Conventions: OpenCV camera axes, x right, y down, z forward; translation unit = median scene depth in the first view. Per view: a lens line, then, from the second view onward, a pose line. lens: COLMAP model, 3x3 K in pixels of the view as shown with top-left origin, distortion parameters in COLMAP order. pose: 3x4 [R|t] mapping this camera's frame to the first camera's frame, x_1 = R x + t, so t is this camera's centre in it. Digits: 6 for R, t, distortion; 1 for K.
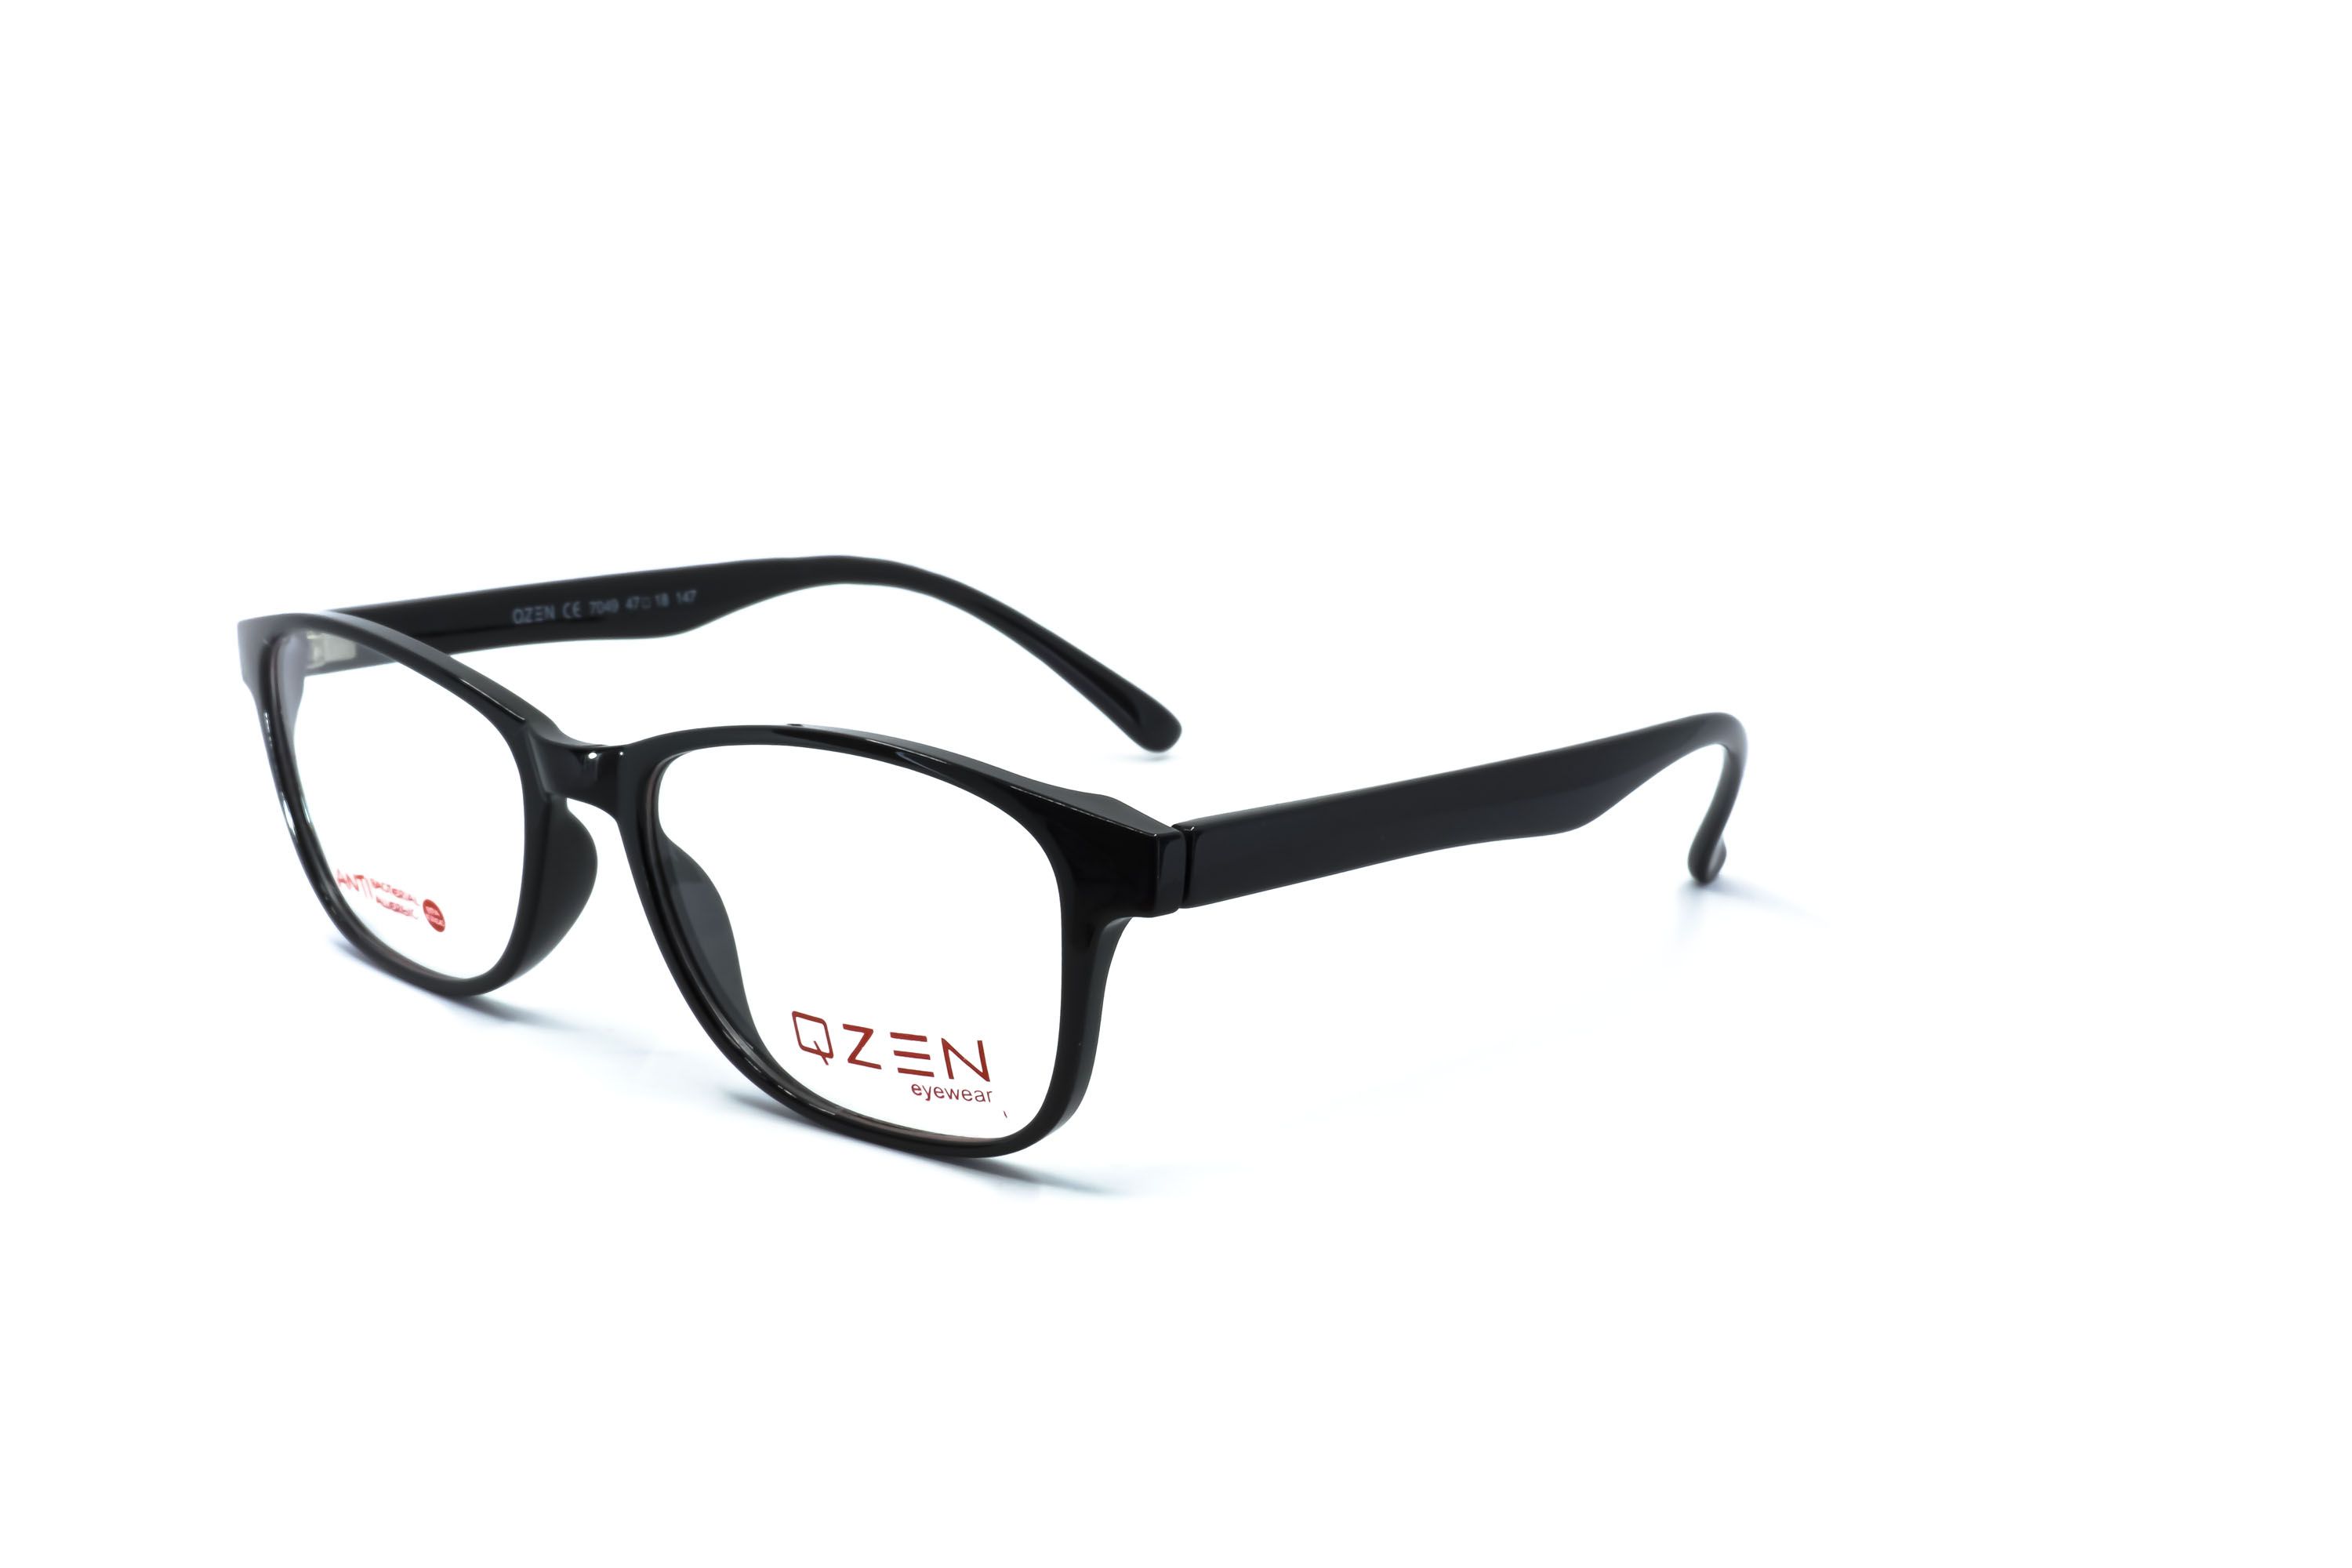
lens RADIAL K [[2874.8, 0, 1177.3], [0, 2874.8, 784.4], [0, 0, 1]] dist [-0.011316, 0.000000]
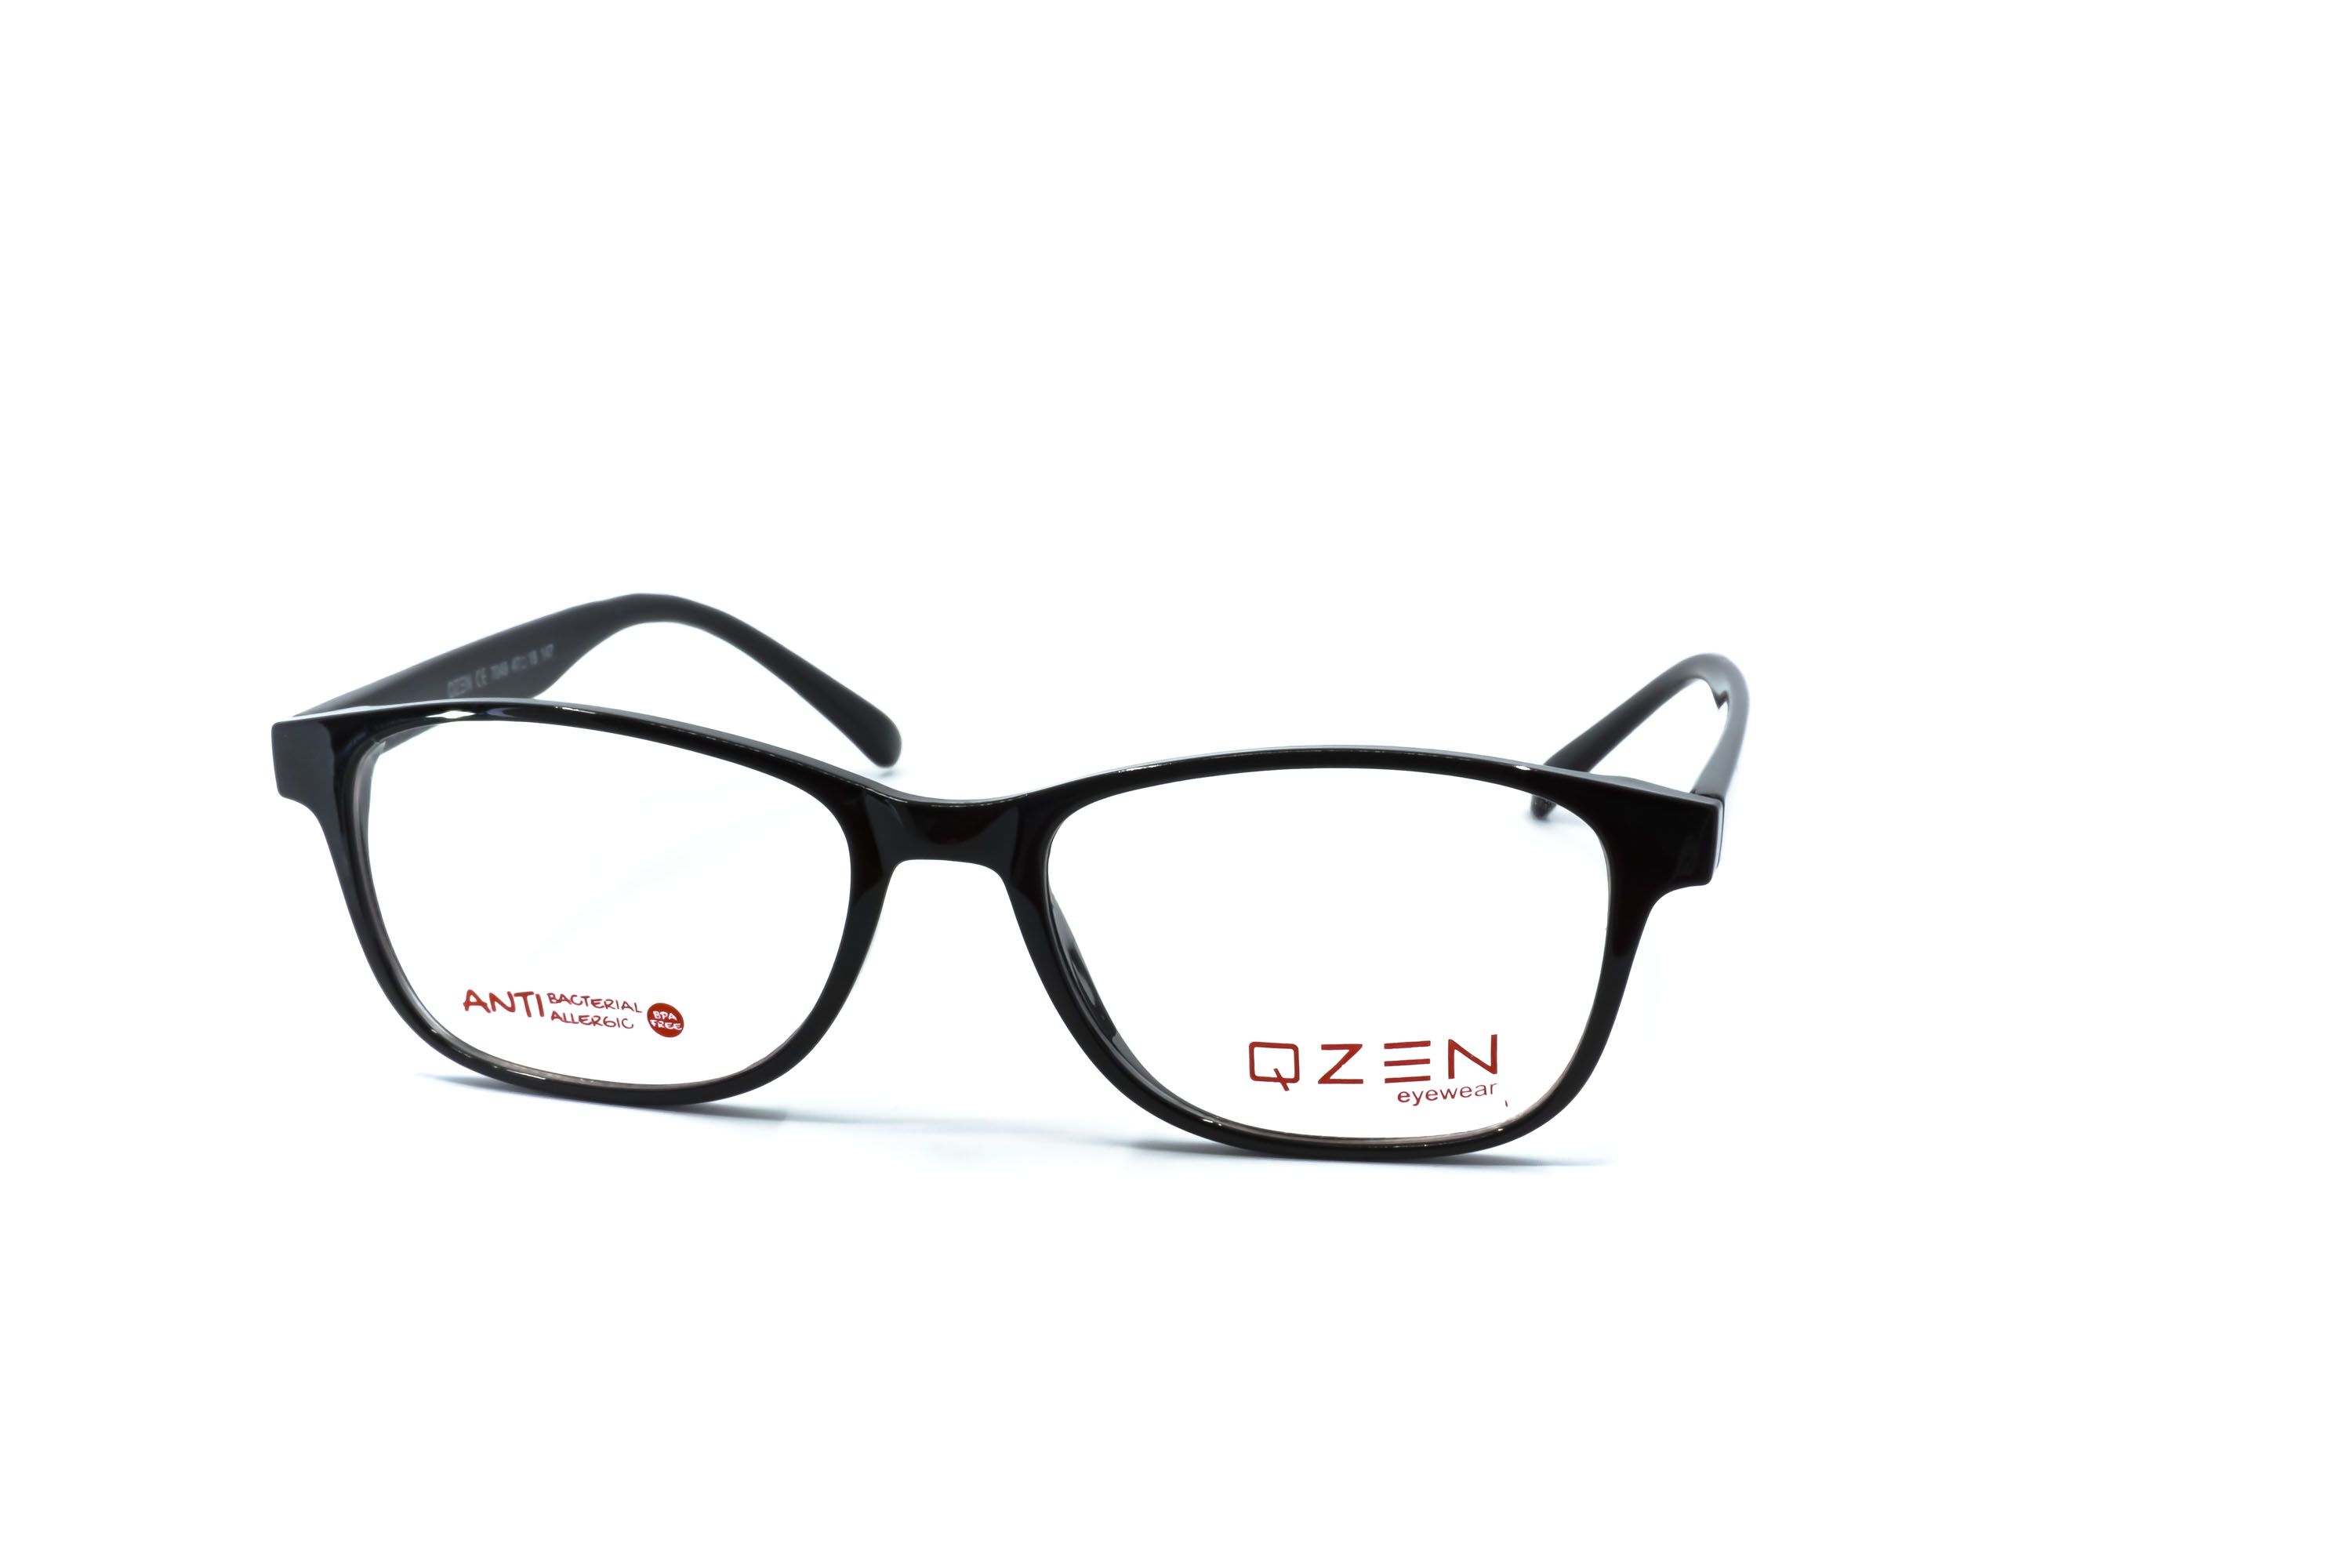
lens RADIAL K [[2874.8, 0, 1162.6], [0, 2874.8, 774.4], [0, 0, 1]] dist [-0.011316, 0.000000]
pose [[0.869465, -0.118755, 0.479508, -0.628412], [0.118054, 0.992500, 0.031742, -0.046714], [-0.479681, 0.029010, 0.876963, 0.159213]]
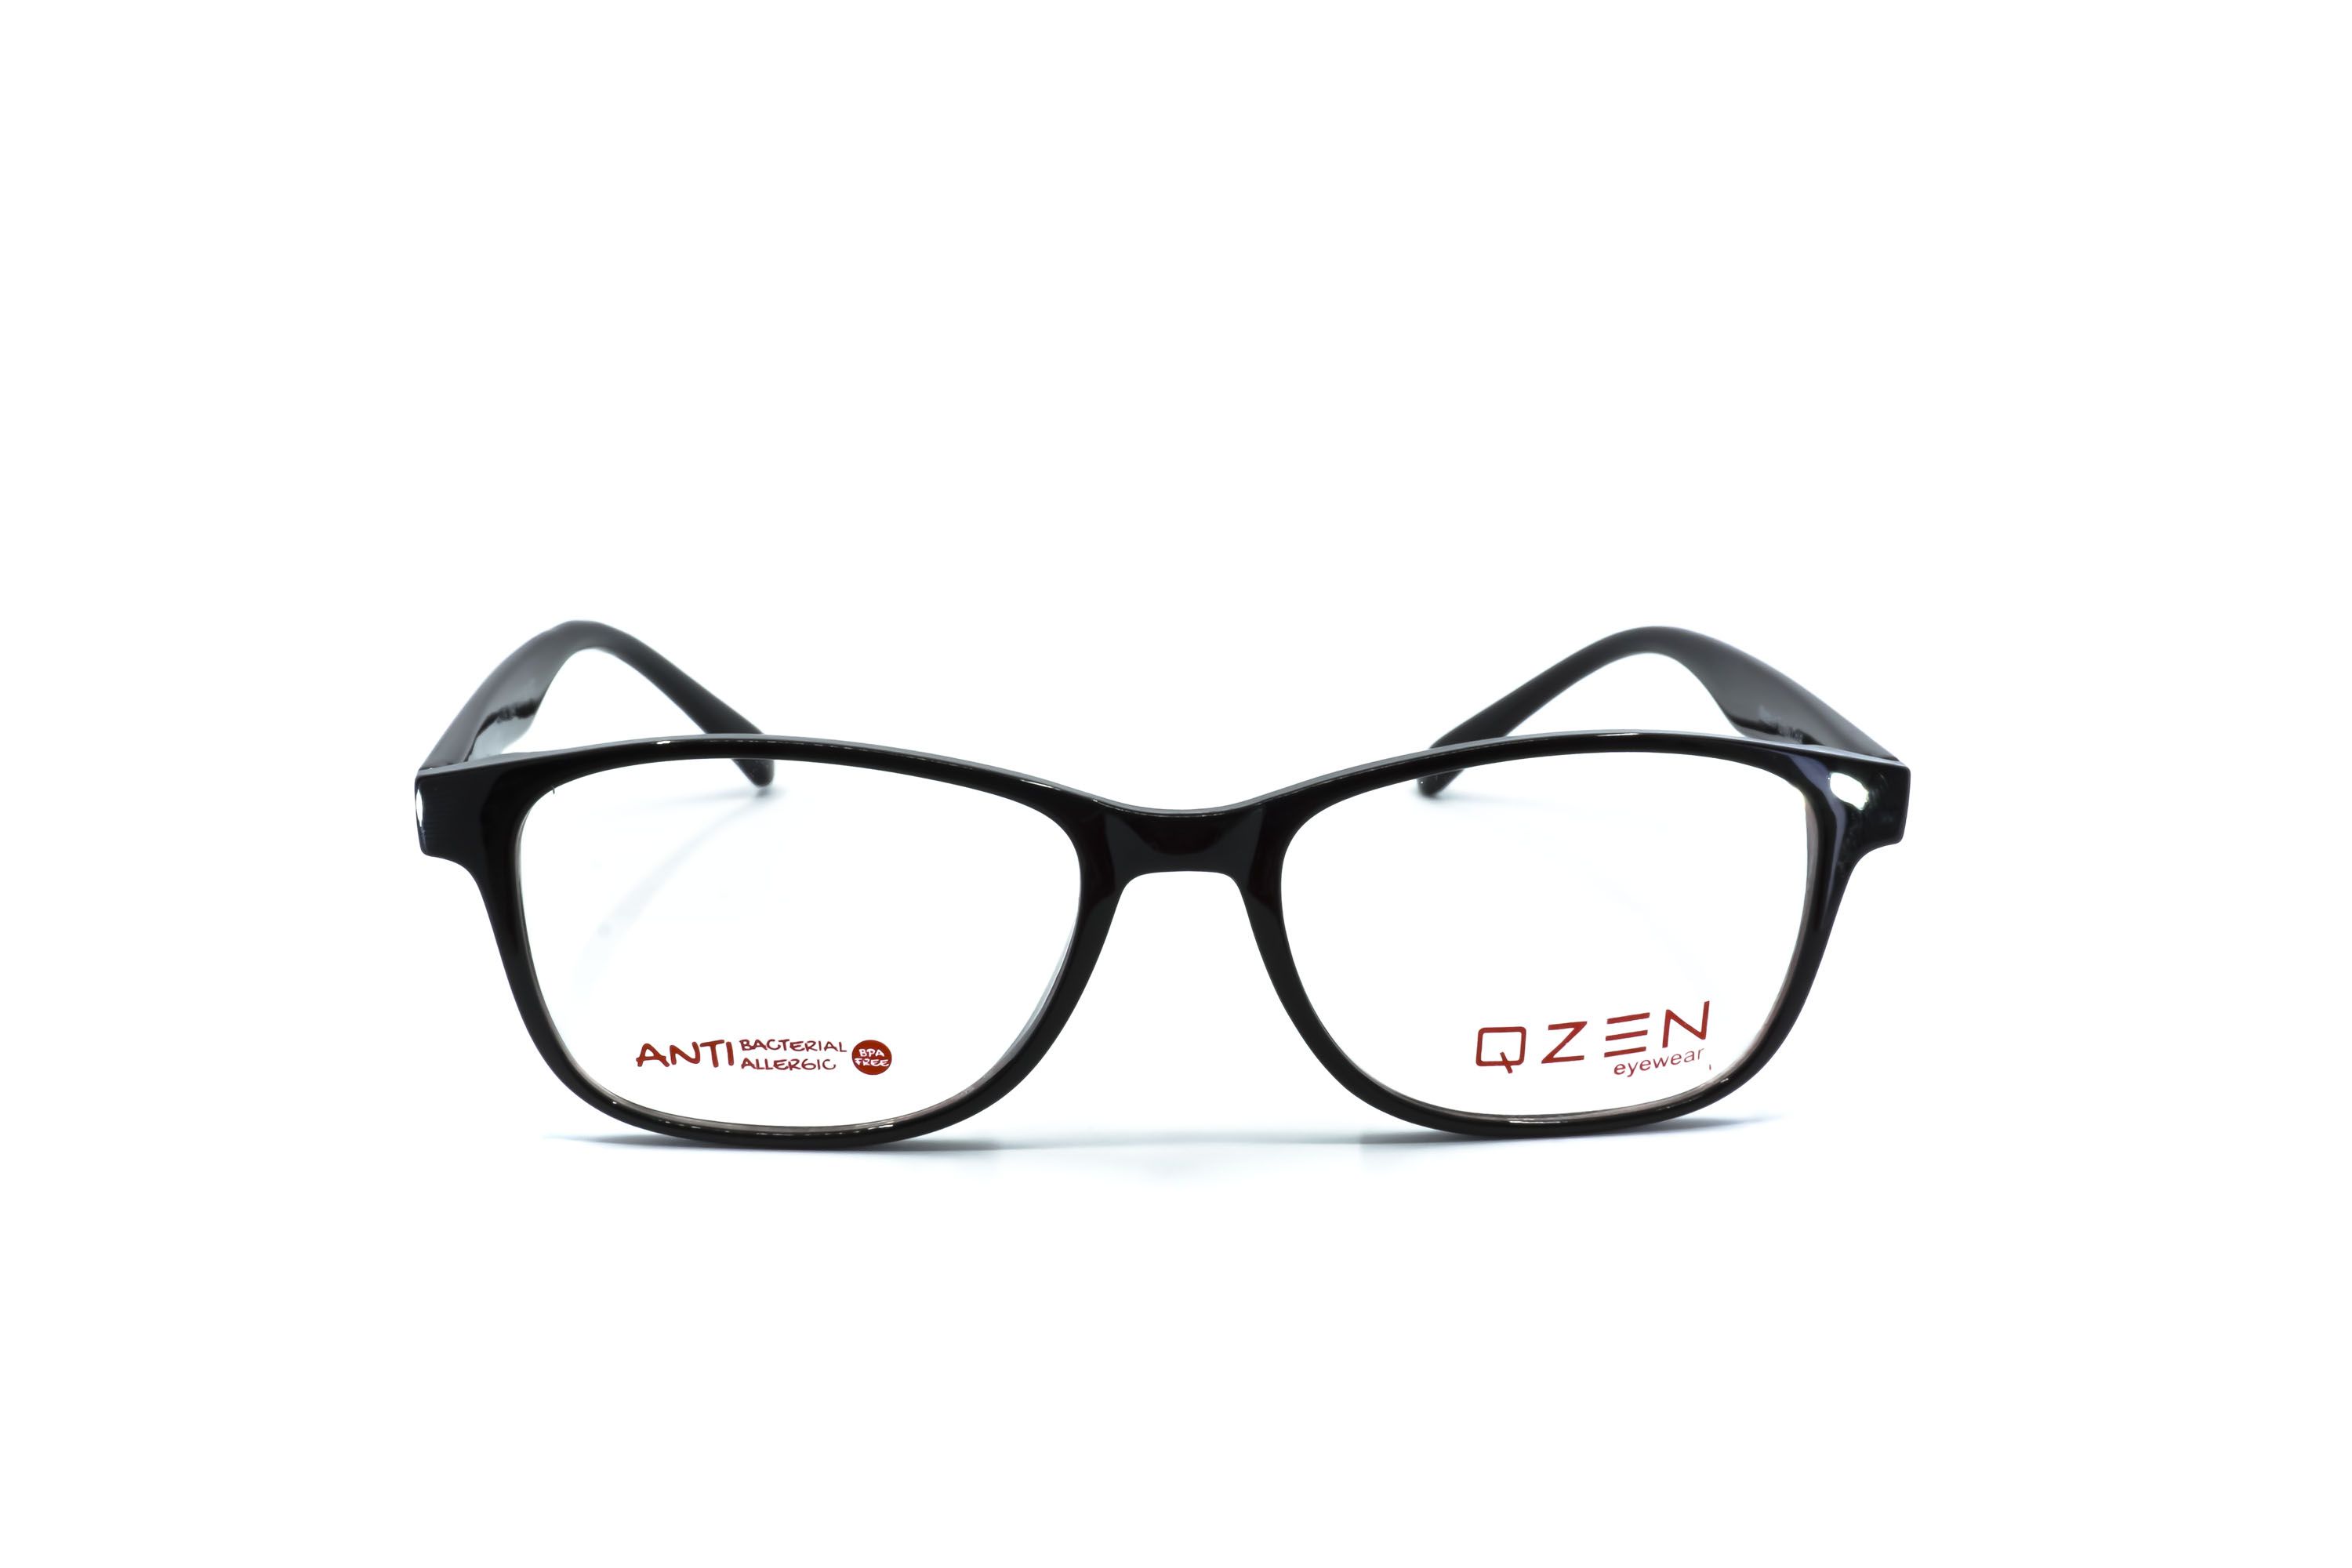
lens RADIAL K [[2874.8, 0, 1174.7], [0, 2874.8, 793.5], [0, 0, 1]] dist [-0.011316, 0.000000]
pose [[0.713354, -0.174949, 0.678615, -0.883976], [0.166001, 0.982963, 0.078911, -0.098441], [-0.680859, 0.056360, 0.730243, 0.349836]]
